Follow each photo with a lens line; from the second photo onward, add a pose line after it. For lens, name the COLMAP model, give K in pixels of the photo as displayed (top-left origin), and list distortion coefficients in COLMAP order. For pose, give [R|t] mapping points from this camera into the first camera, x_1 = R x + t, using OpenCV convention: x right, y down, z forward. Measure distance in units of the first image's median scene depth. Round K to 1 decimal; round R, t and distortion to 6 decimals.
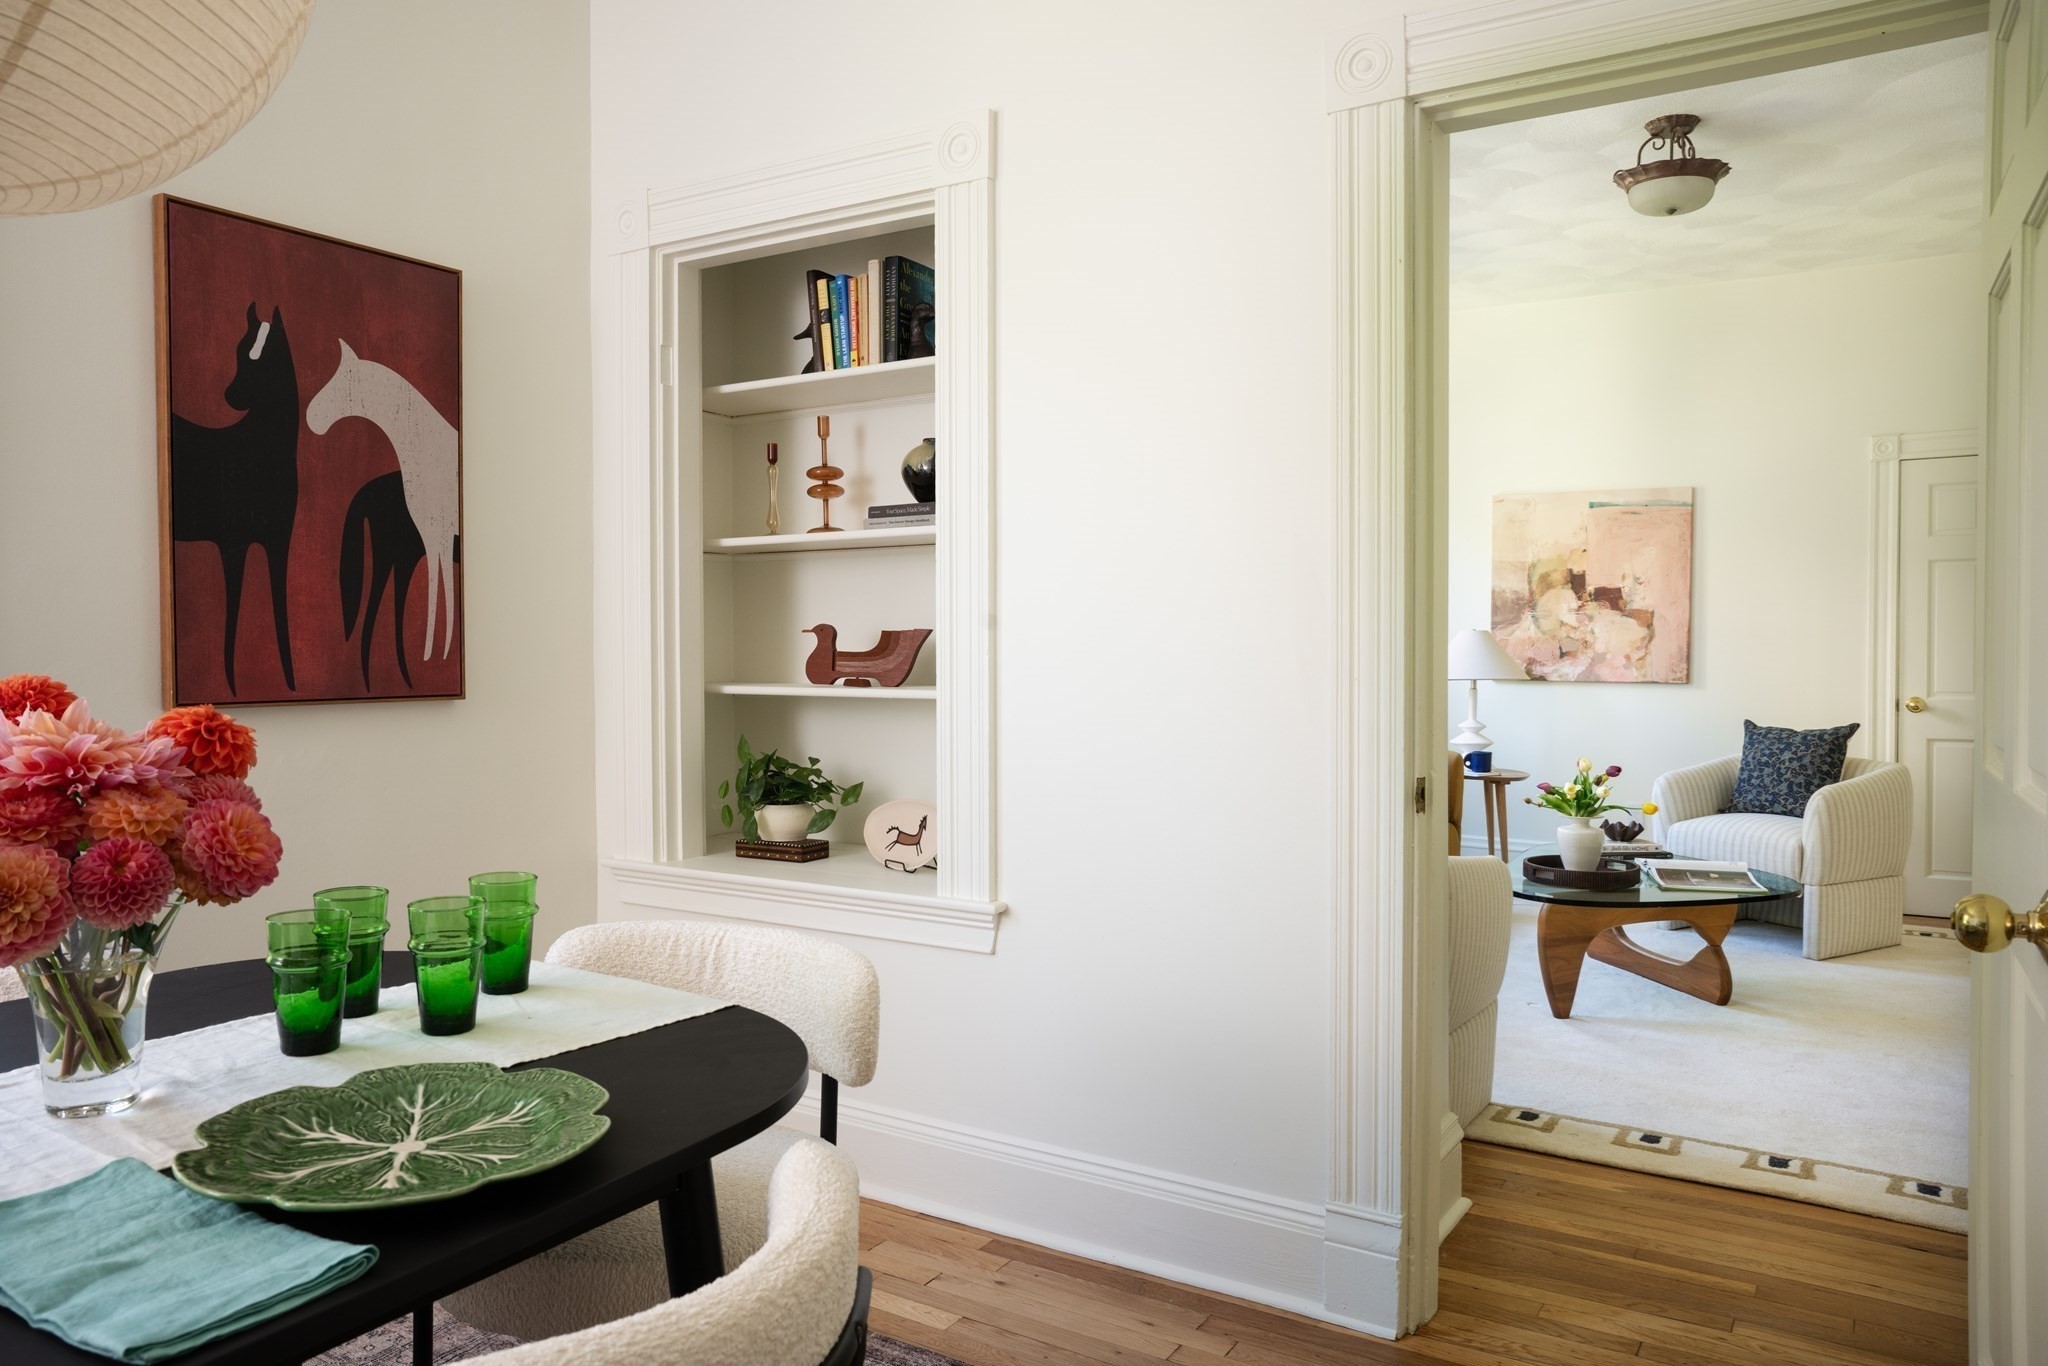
lens RADIAL K [[1406.8, 0, 1024.0], [0, 1406.8, 683.0], [0, 0, 1]] dist [0.003731, 0.004223]
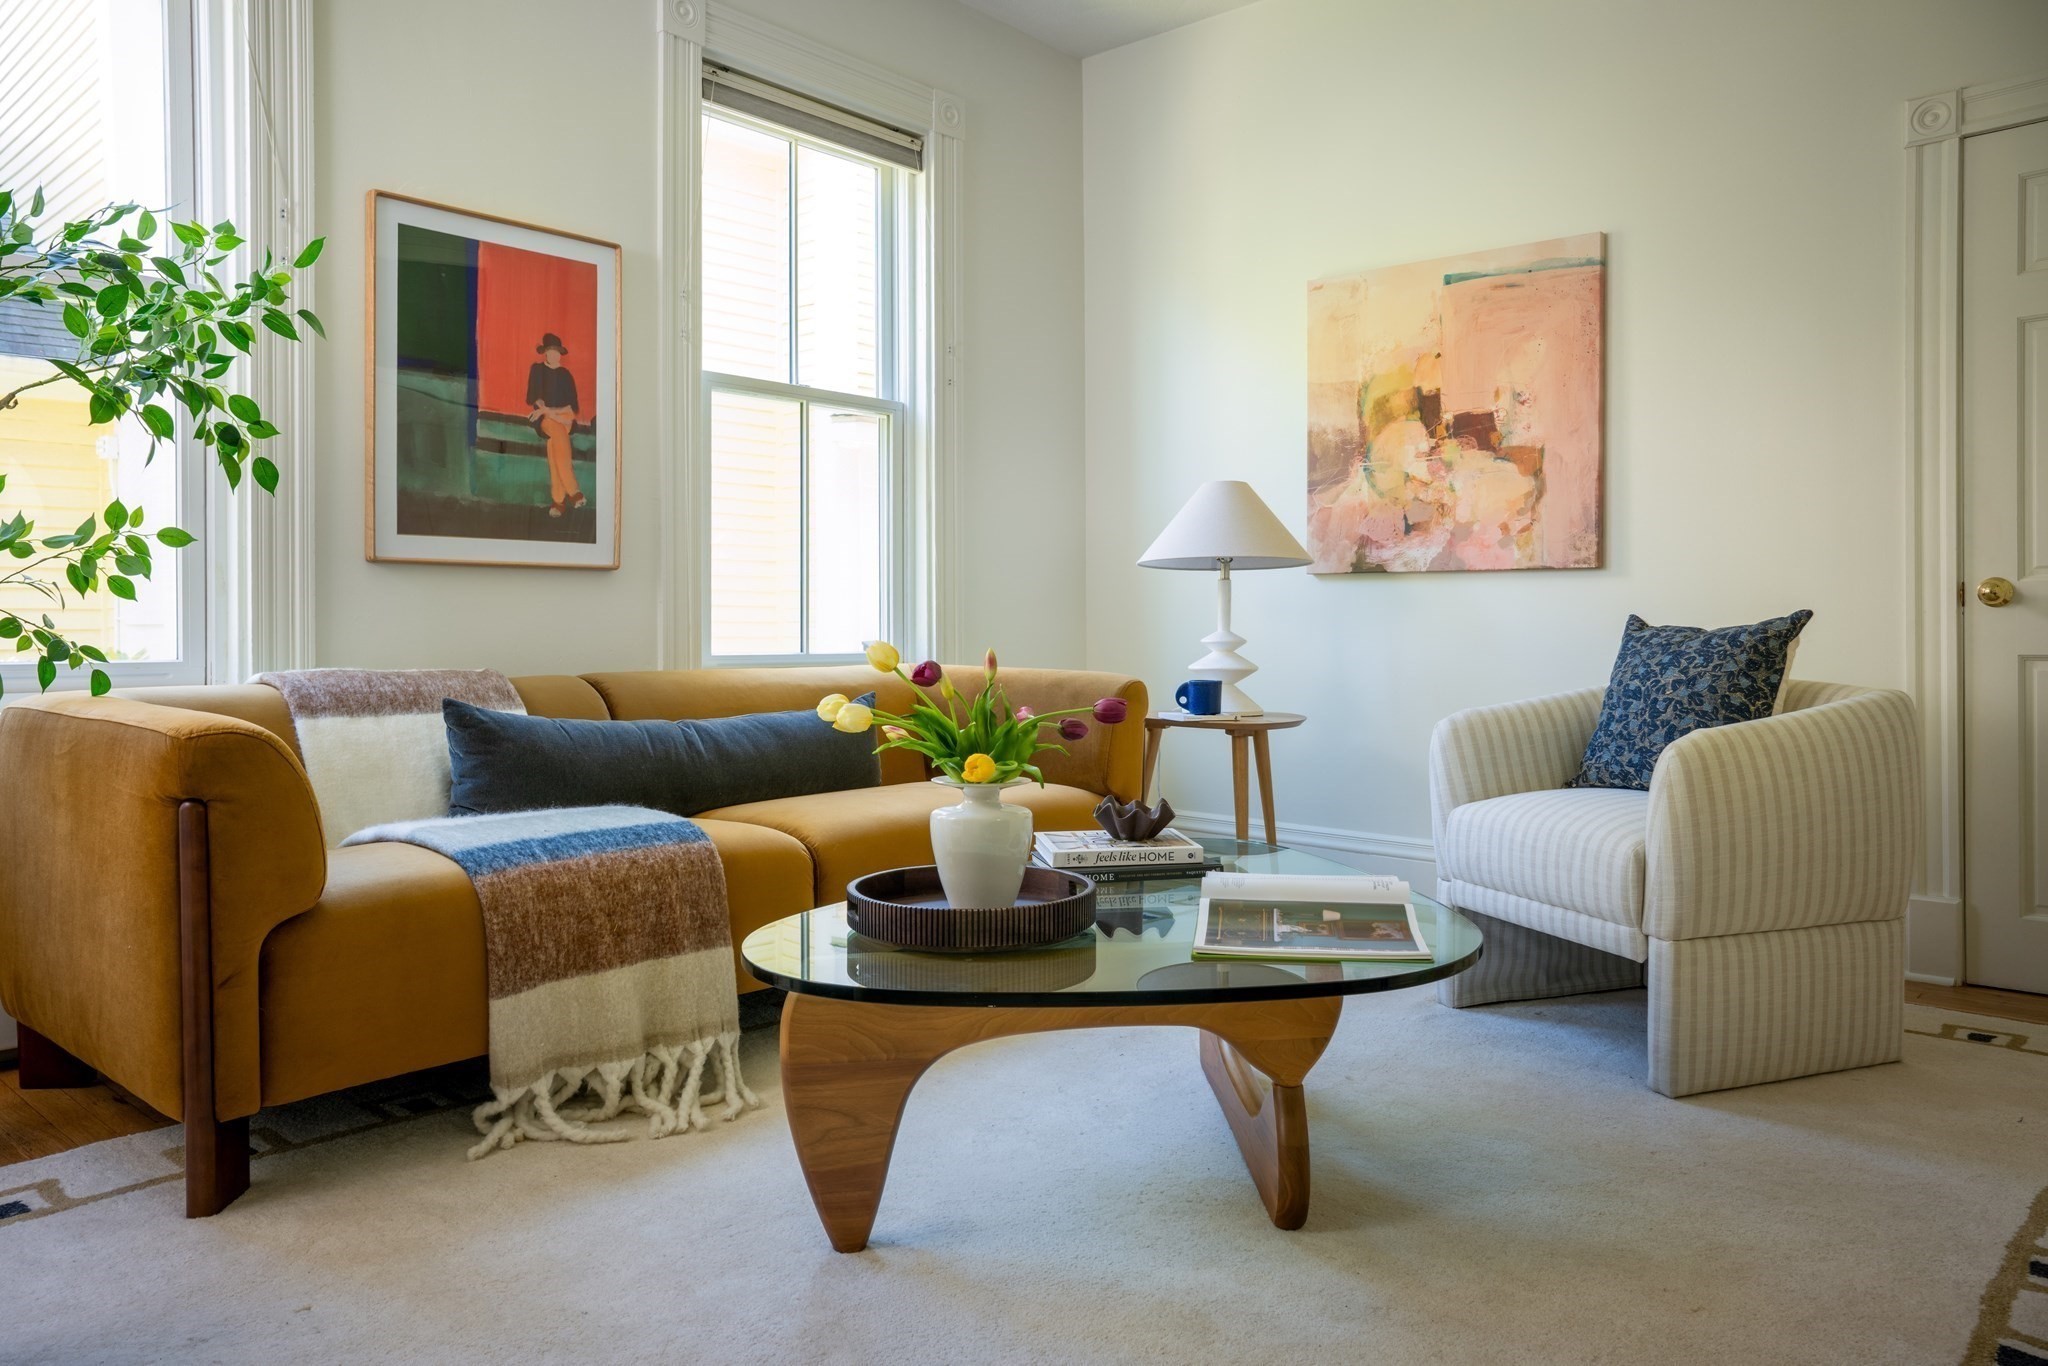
lens RADIAL K [[1399.4, 0, 1034.7], [0, 1399.4, 642.3], [0, 0, 1]] dist [-0.048246, 0.061482]
pose [[0.985644, -0.000529, -0.168839, 0.361264], [-0.002001, 0.999888, -0.014817, 0.042668], [0.168828, 0.014942, 0.985532, 0.420459]]
